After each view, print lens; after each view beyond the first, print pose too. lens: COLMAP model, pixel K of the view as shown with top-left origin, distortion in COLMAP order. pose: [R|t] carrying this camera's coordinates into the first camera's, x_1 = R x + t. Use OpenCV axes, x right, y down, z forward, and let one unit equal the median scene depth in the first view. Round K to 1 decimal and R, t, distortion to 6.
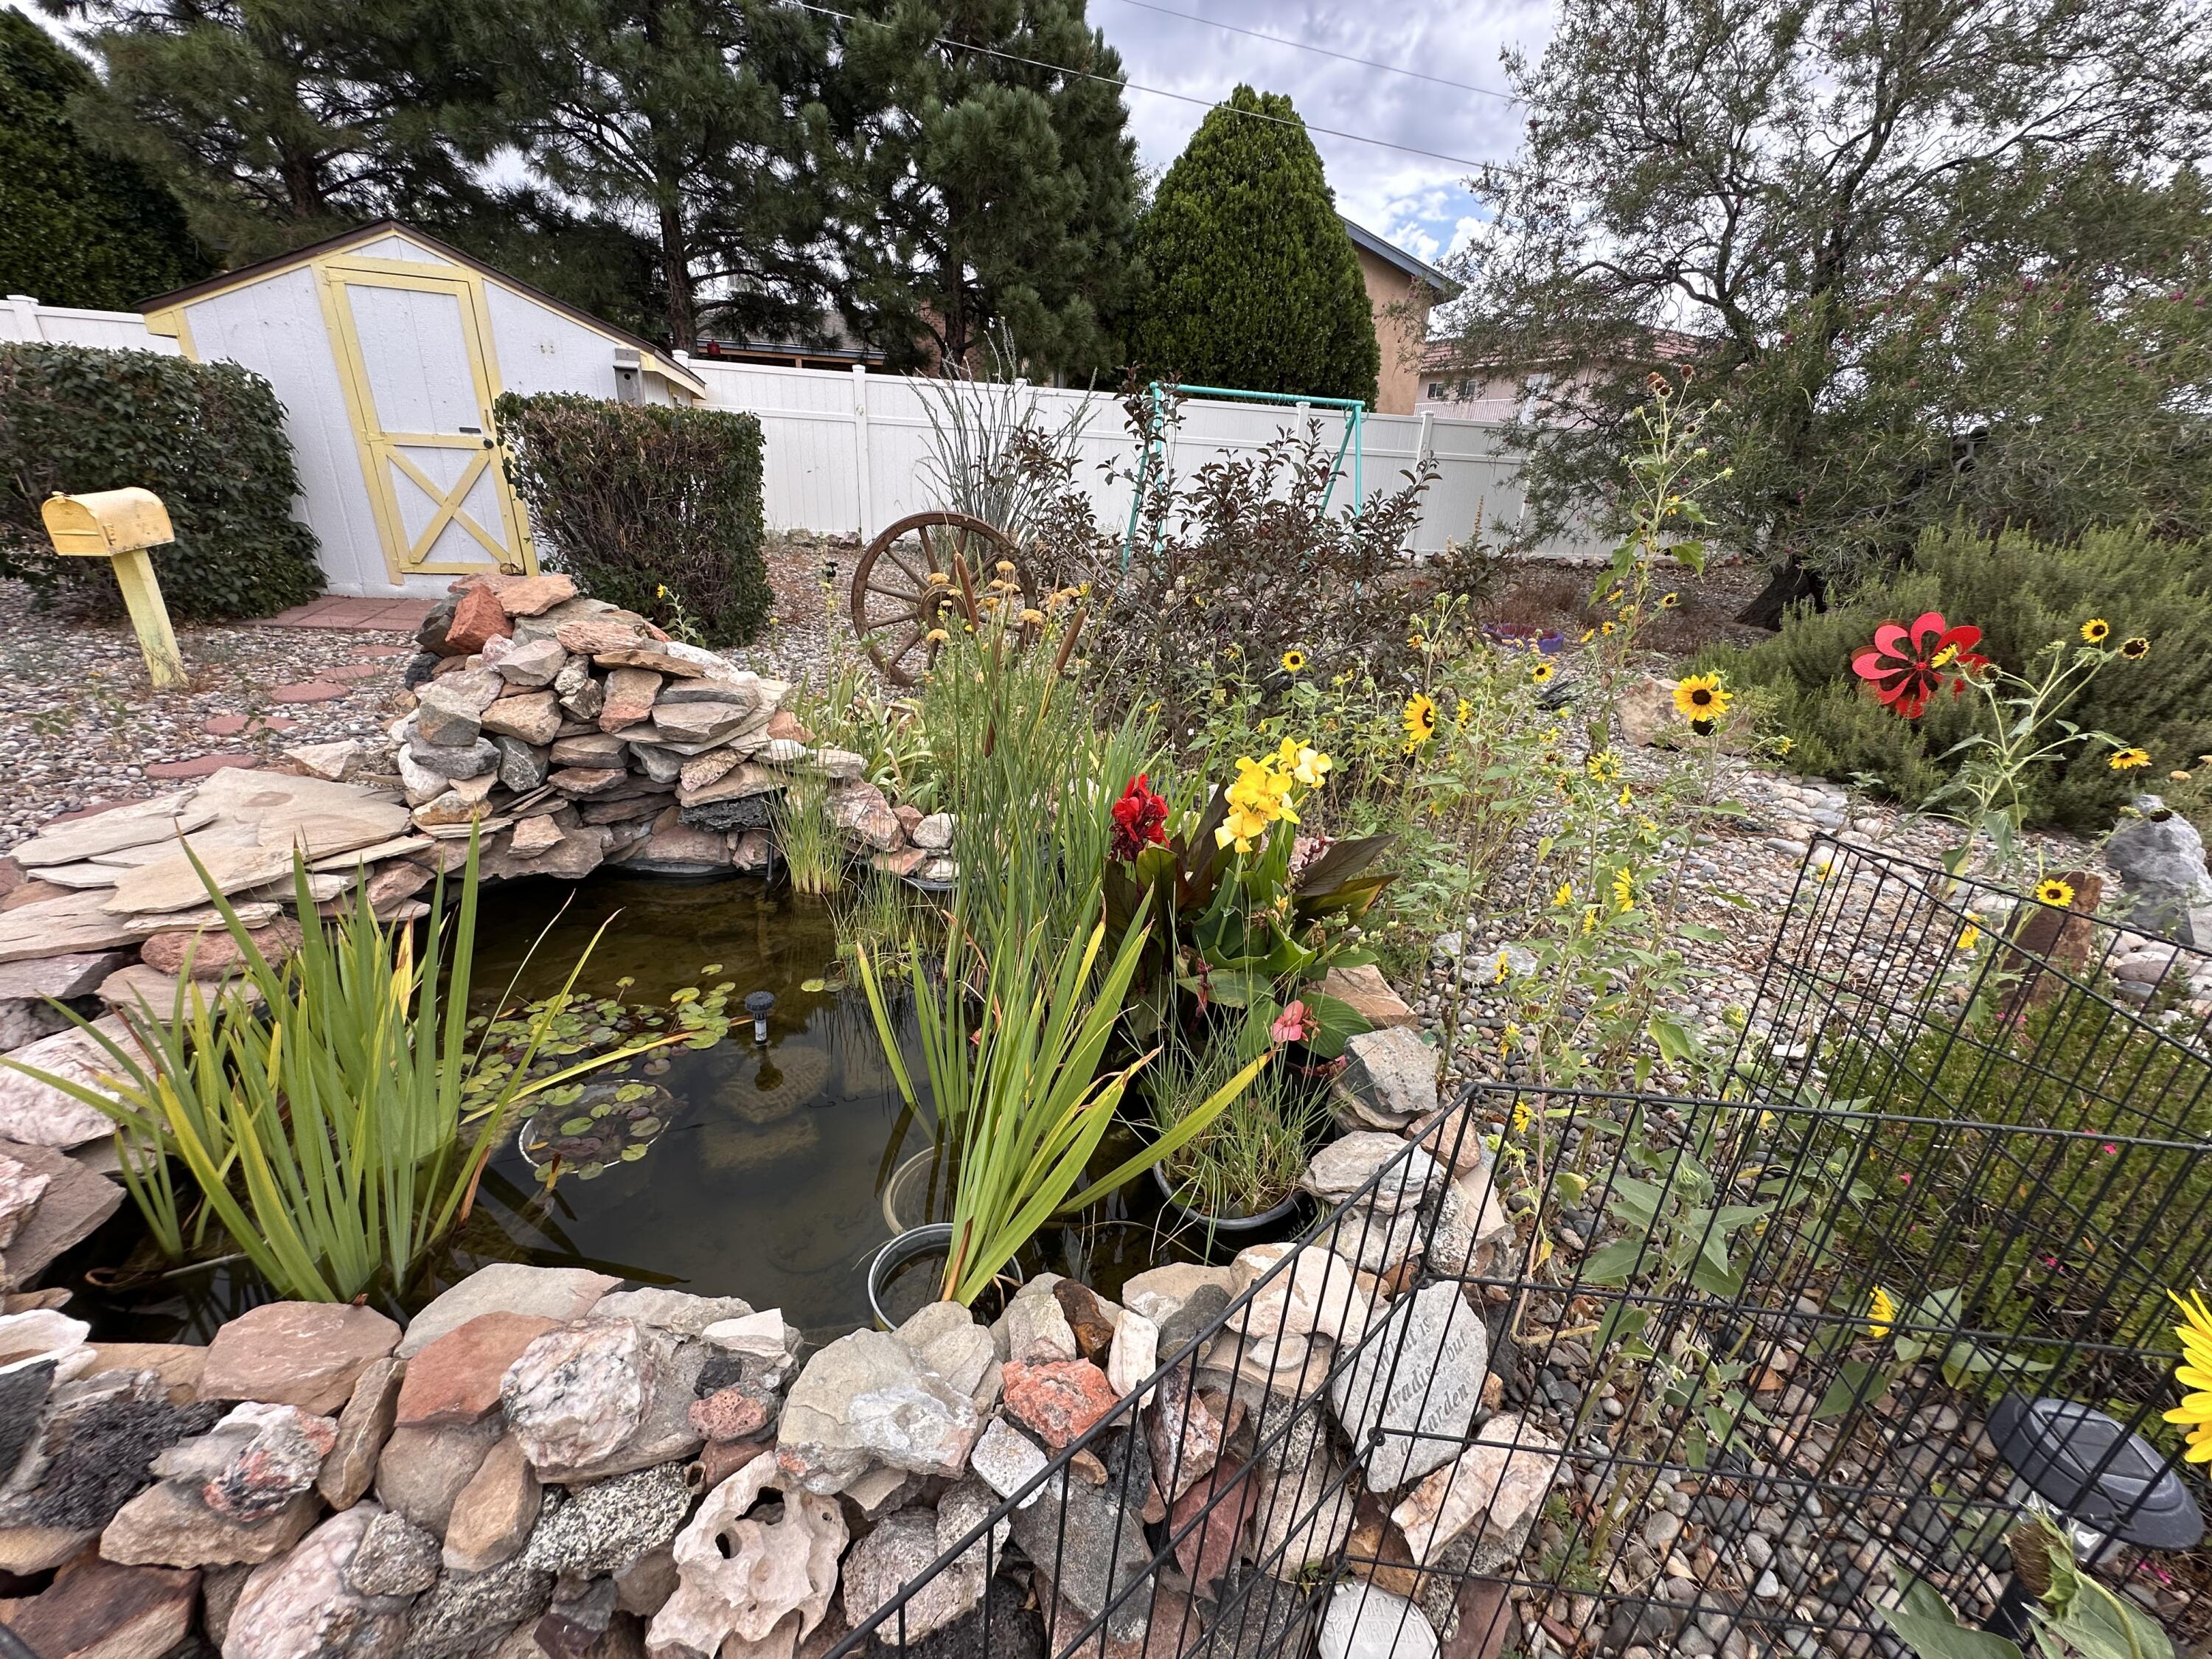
lens RADIAL K [[878.1, 0, 1106.0], [0, 878.1, 829.5], [0, 0, 1]] dist [0.000521, 0.000082]
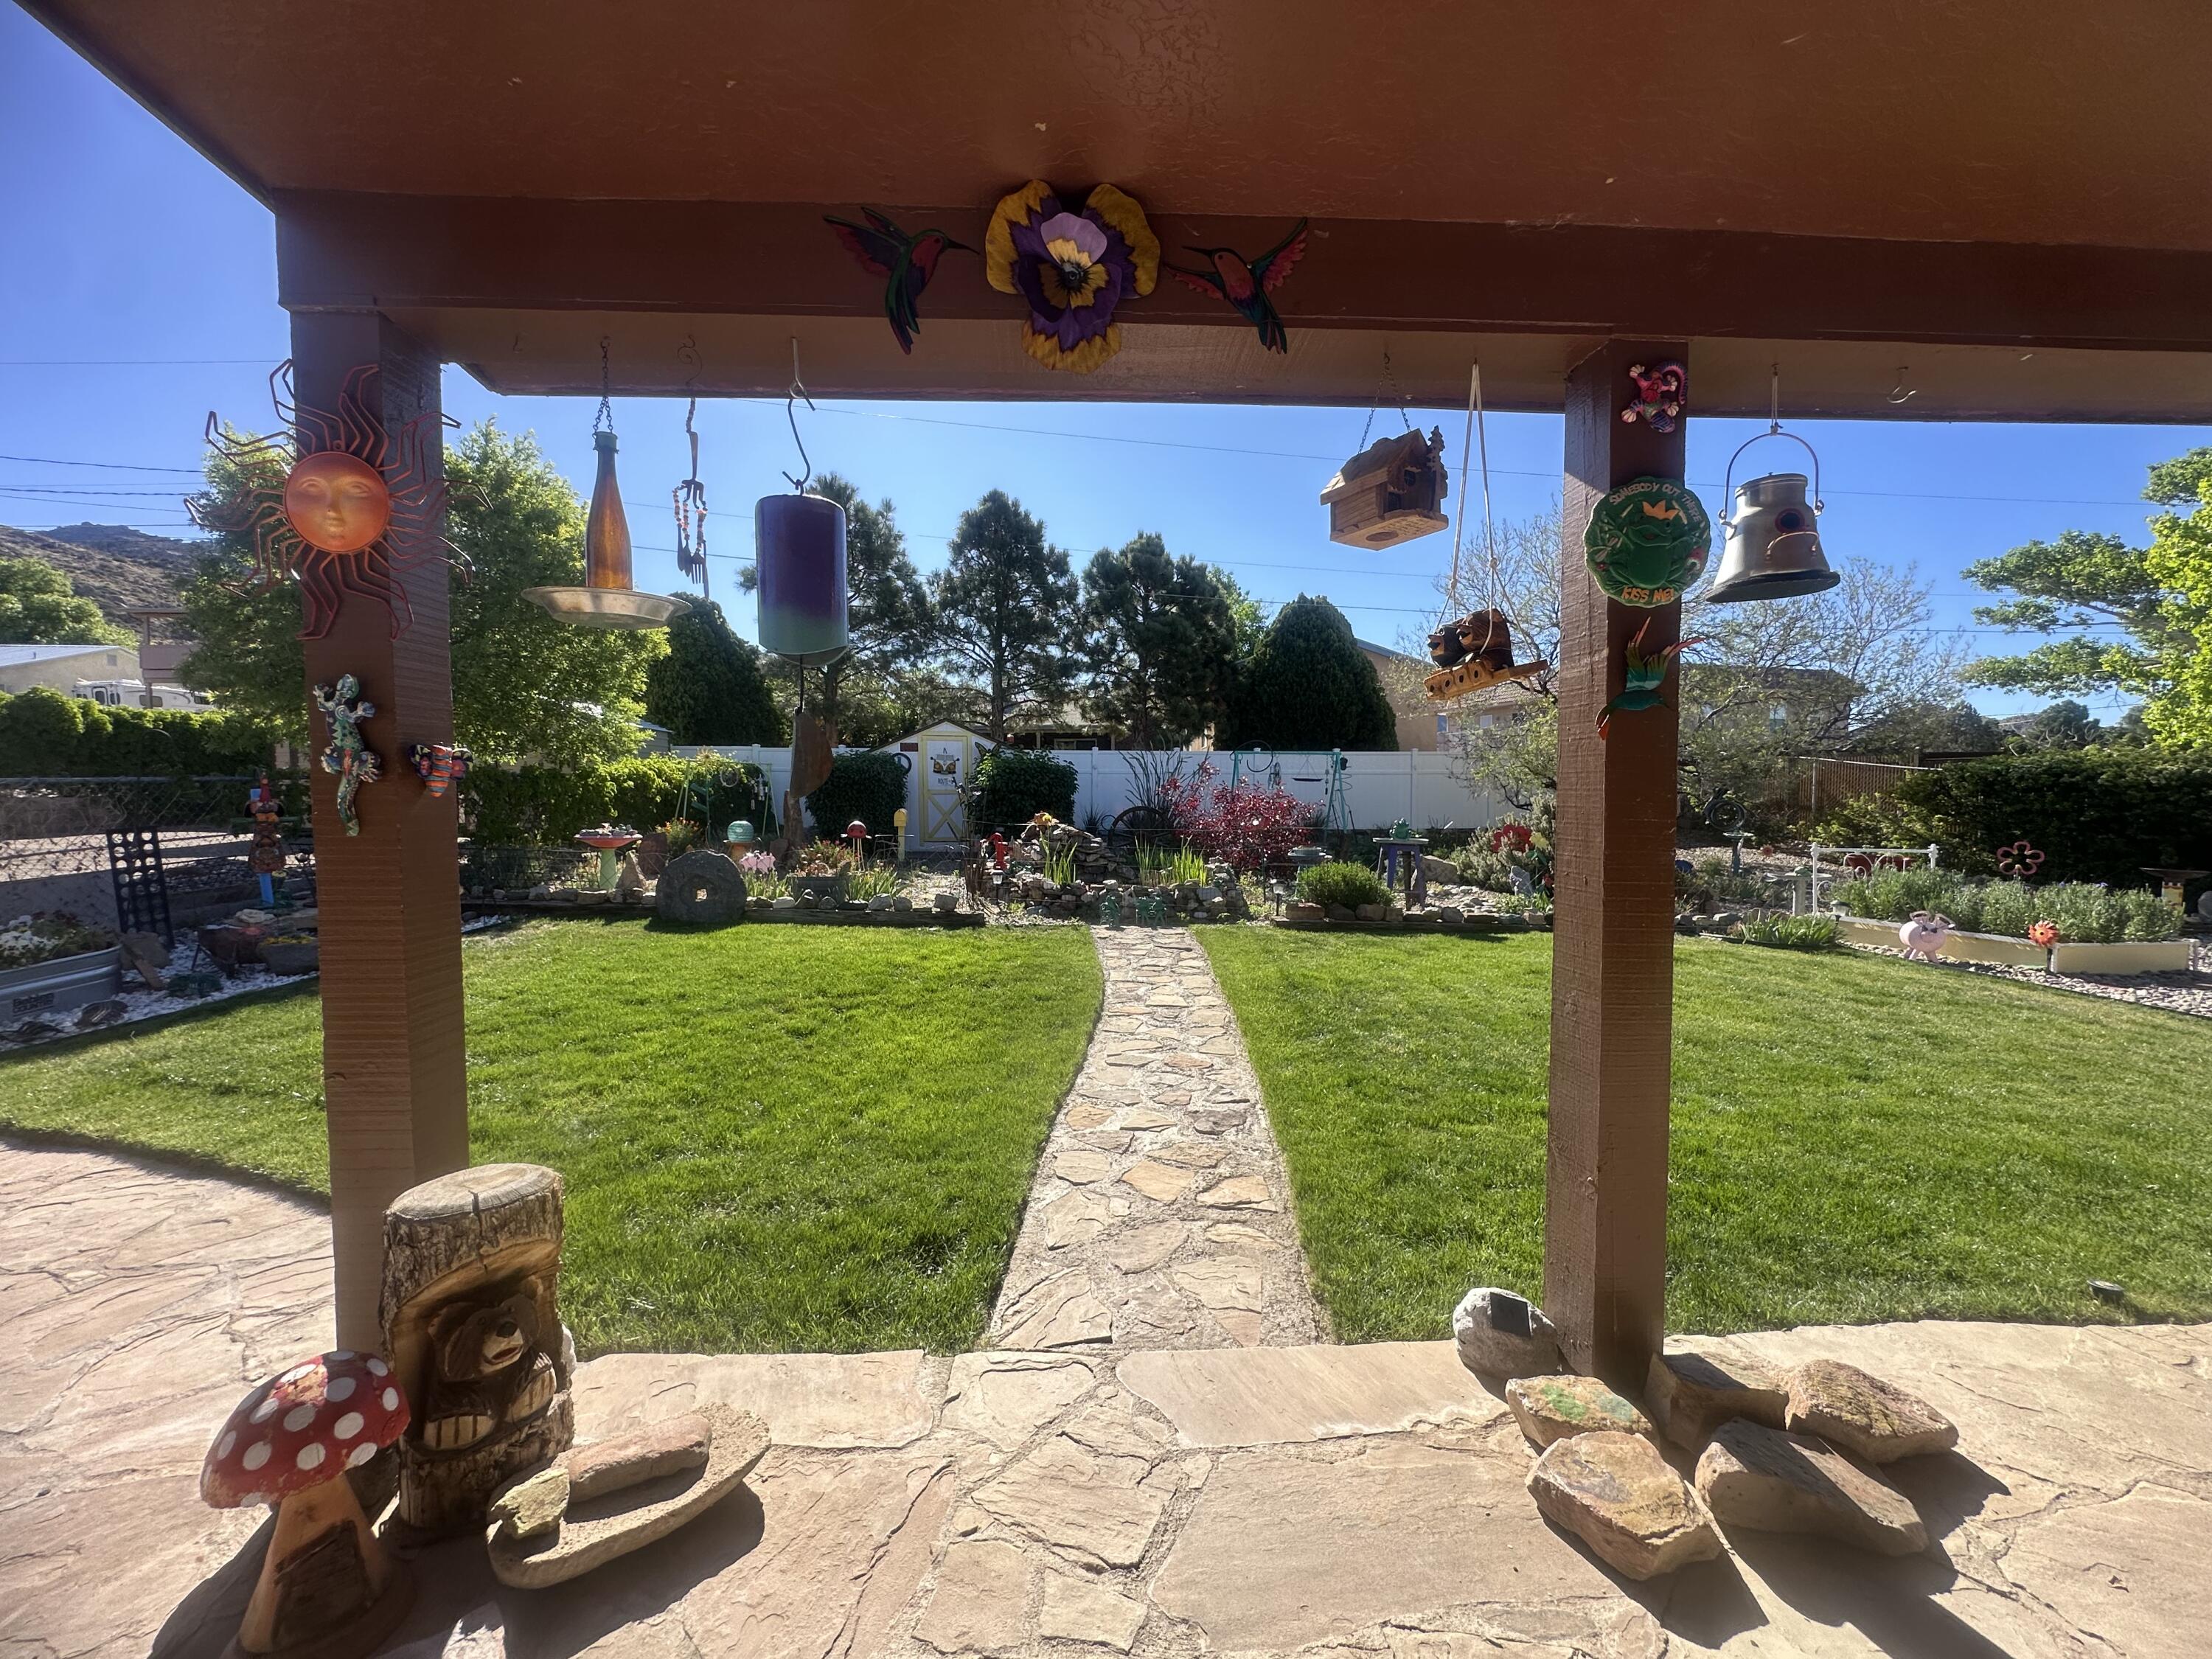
lens RADIAL K [[878.1, 0, 1106.0], [0, 878.1, 829.5], [0, 0, 1]] dist [0.000521, 0.000082]
pose [[0.981878, -0.036455, -0.185977, 0.088286], [-0.031126, 0.936978, -0.347999, 0.291782], [0.186942, 0.347481, 0.918863, -0.661989]]
